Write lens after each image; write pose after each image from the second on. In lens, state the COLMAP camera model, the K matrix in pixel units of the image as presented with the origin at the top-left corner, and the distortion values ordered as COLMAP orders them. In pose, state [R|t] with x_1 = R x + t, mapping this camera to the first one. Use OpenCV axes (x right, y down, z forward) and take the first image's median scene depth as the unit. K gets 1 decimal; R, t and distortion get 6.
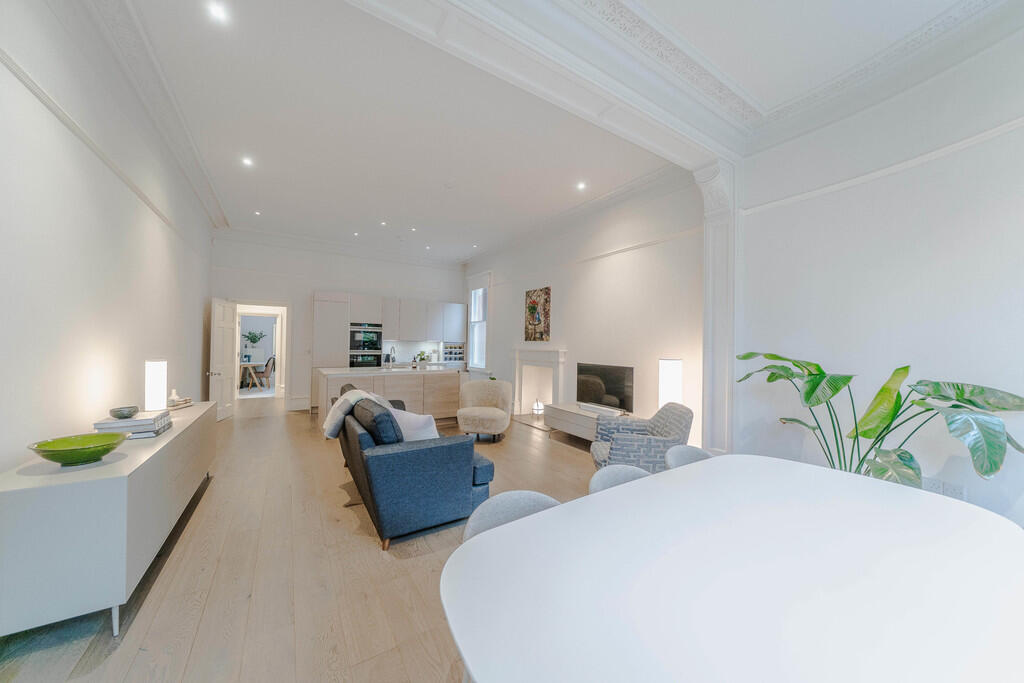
lens RADIAL K [[360.7, 0, 520.6], [0, 360.7, 342.7], [0, 0, 1]] dist [-0.002216, -0.000360]
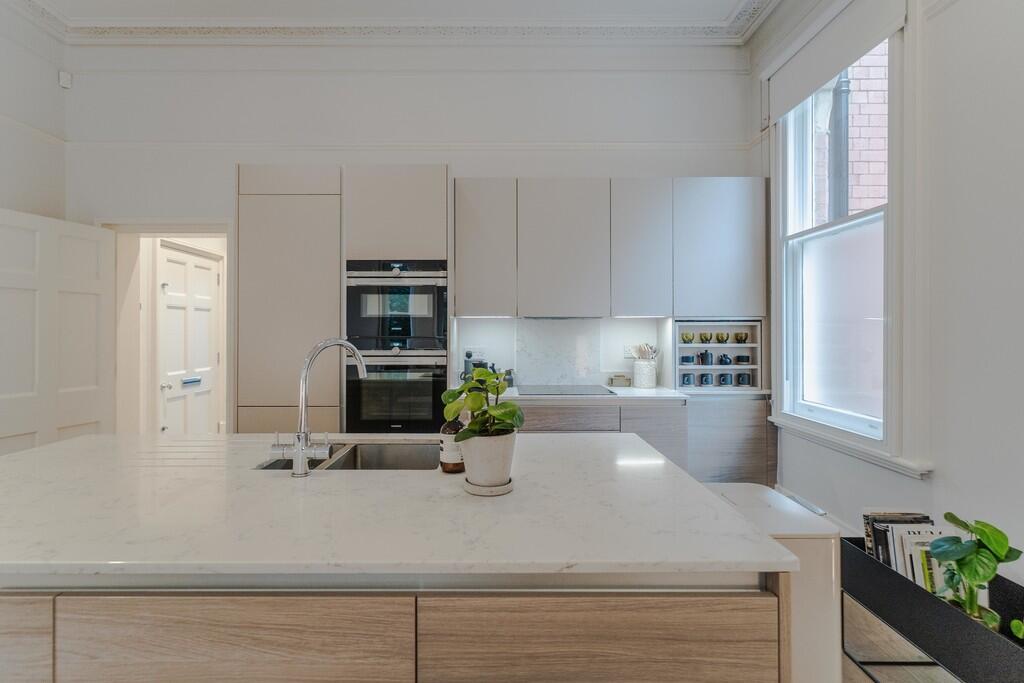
lens RADIAL K [[488.8, 0, 506.0], [0, 488.8, 326.8], [0, 0, 1]] dist [0.000856, -0.000082]
pose [[0.838221, -0.023498, -0.544825, -0.117733], [0.019209, 0.999723, -0.013565, 0.006695], [0.544993, 0.000905, 0.838440, 0.611468]]
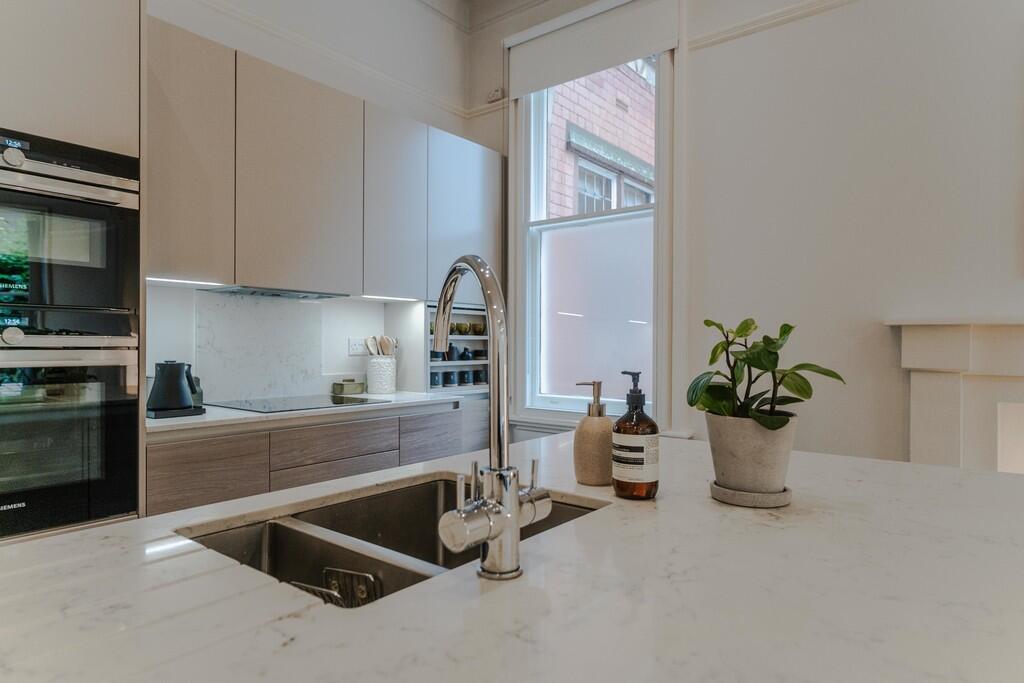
lens RADIAL K [[602.6, 0, 510.2], [0, 602.6, 343.8], [0, 0, 1]] dist [0.002521, -0.001021]
pose [[0.946512, -0.011730, 0.322455, -0.281985], [0.008743, 0.999904, 0.010709, 0.018921], [-0.322550, -0.007317, 0.946524, 0.630227]]
